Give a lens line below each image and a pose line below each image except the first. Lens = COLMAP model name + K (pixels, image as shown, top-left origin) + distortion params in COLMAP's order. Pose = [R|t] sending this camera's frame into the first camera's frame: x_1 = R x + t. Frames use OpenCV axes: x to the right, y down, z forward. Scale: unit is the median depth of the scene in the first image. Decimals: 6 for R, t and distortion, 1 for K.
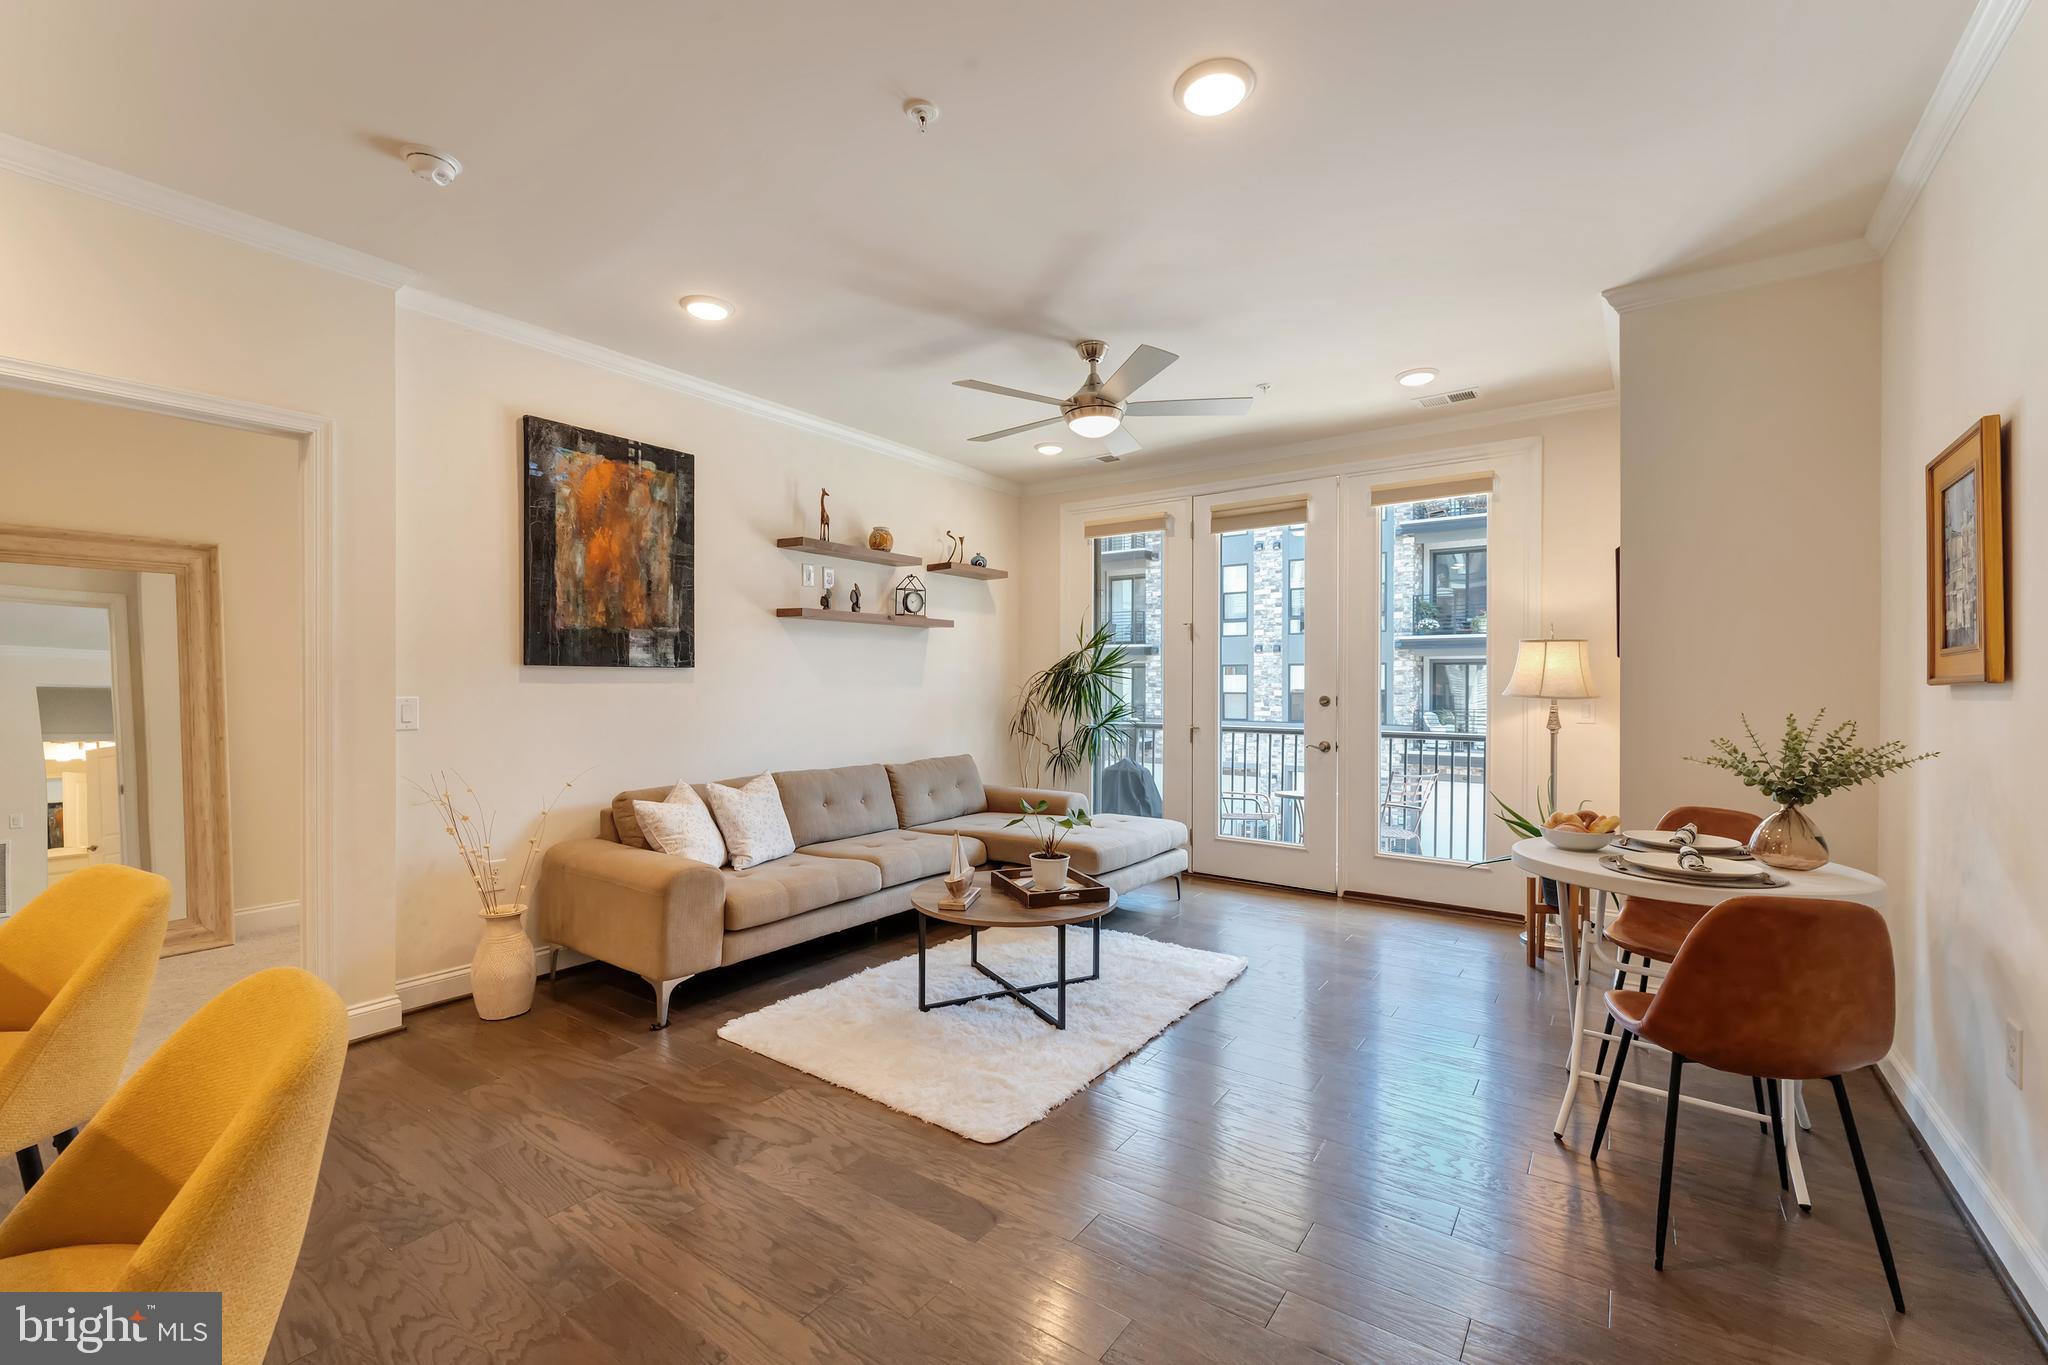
lens RADIAL K [[858.9, 0, 1009.9], [0, 858.9, 686.1], [0, 0, 1]] dist [-0.002451, -0.000459]
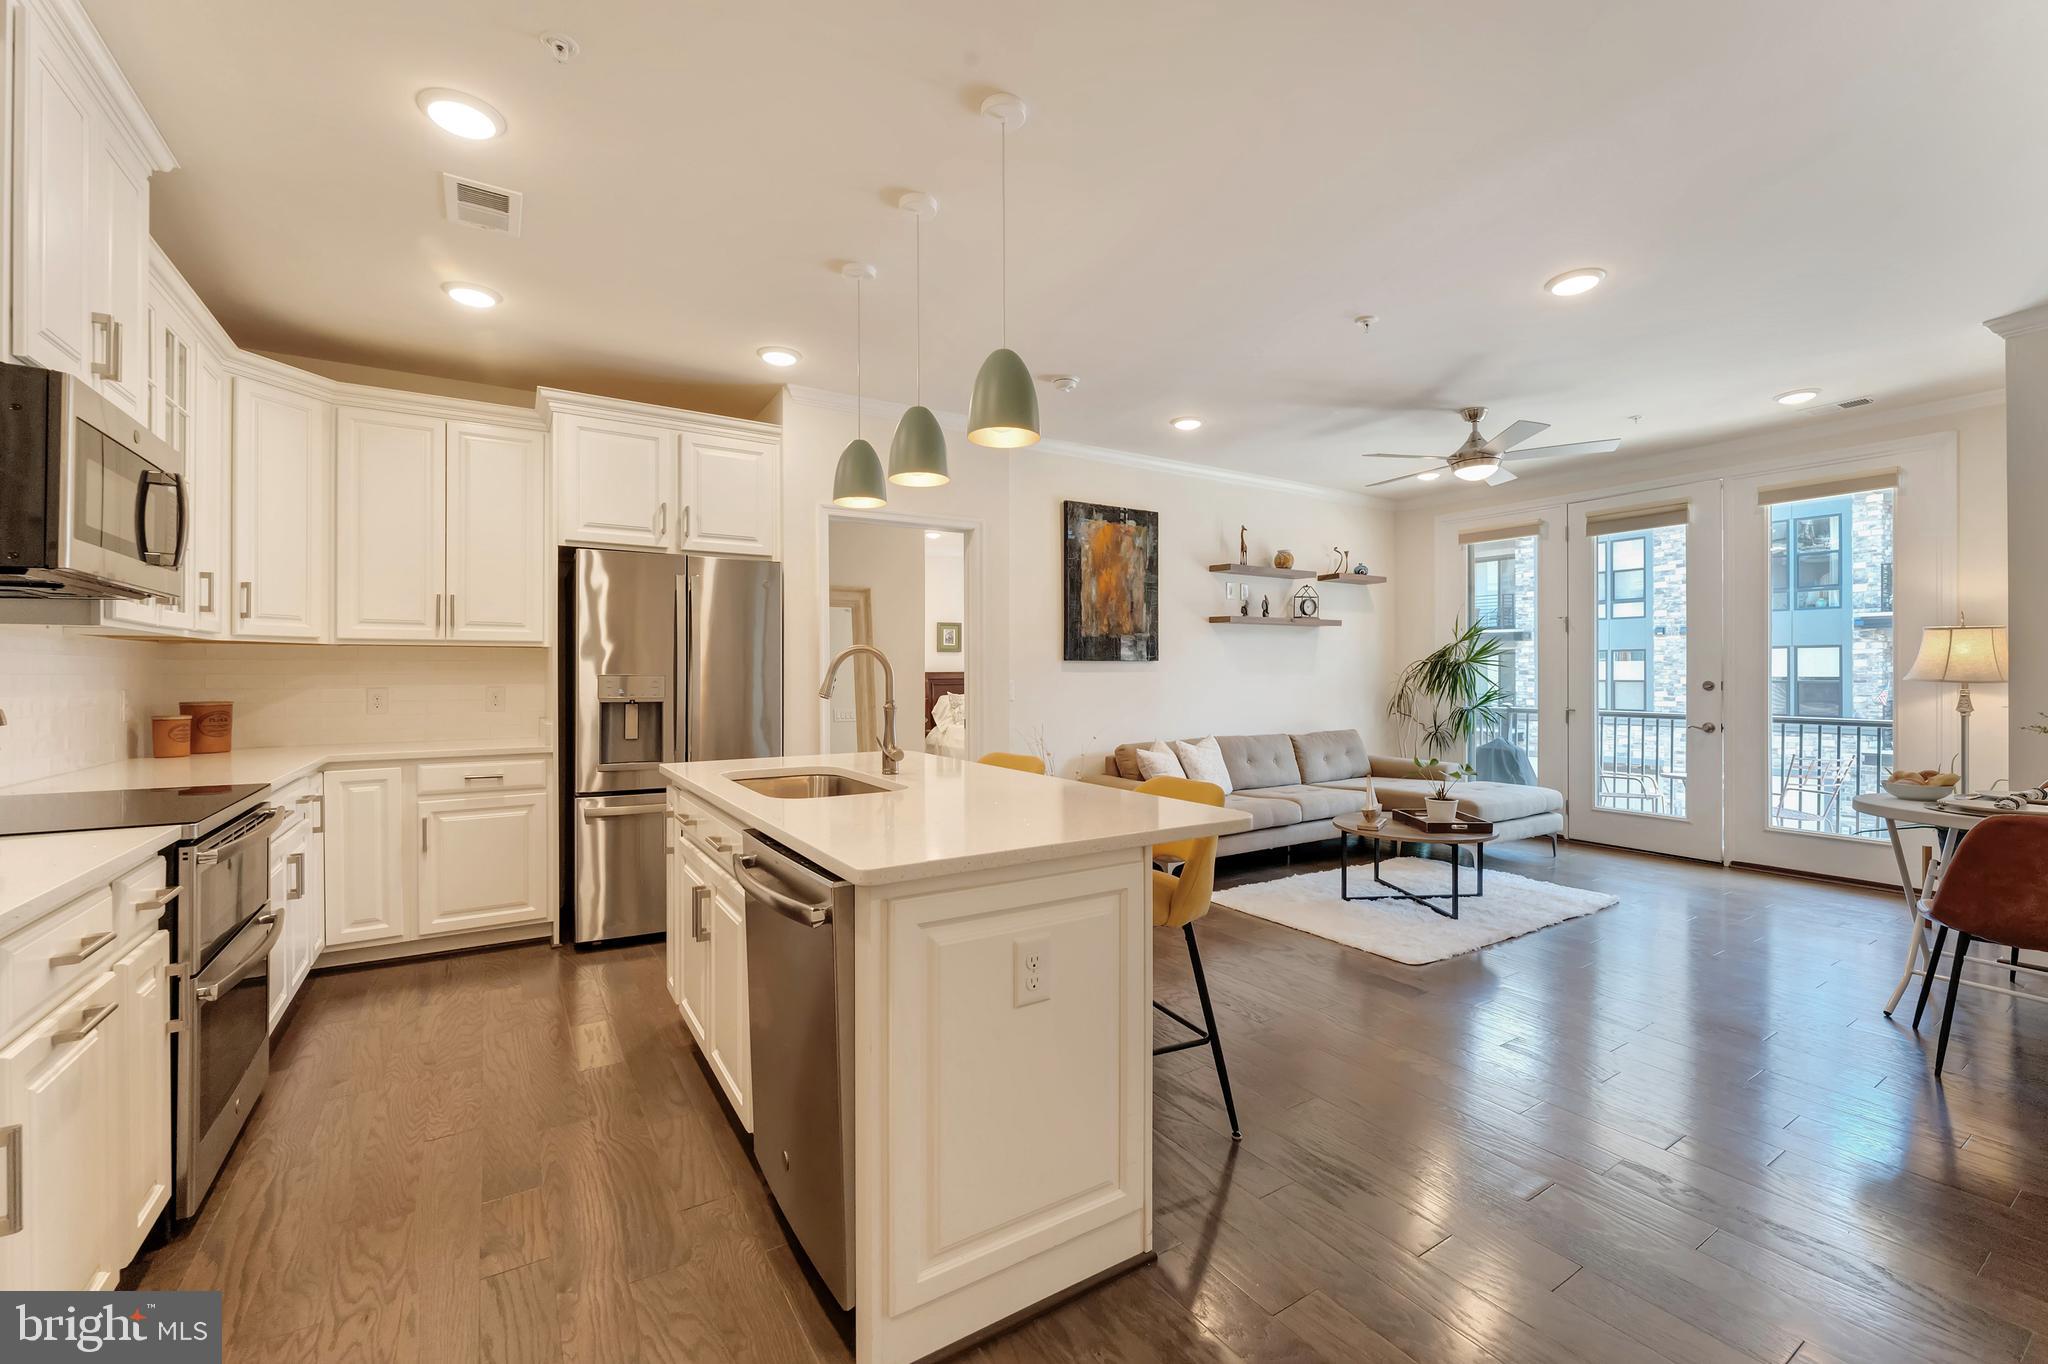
lens RADIAL K [[835.7, 0, 1025.8], [0, 835.7, 672.8], [0, 0, 1]] dist [-0.001731, -0.000709]
pose [[0.931413, -0.004152, -0.363939, -0.058331], [0.003173, 0.999990, -0.003288, 0.001676], [0.363949, 0.001907, 0.931417, -0.319434]]
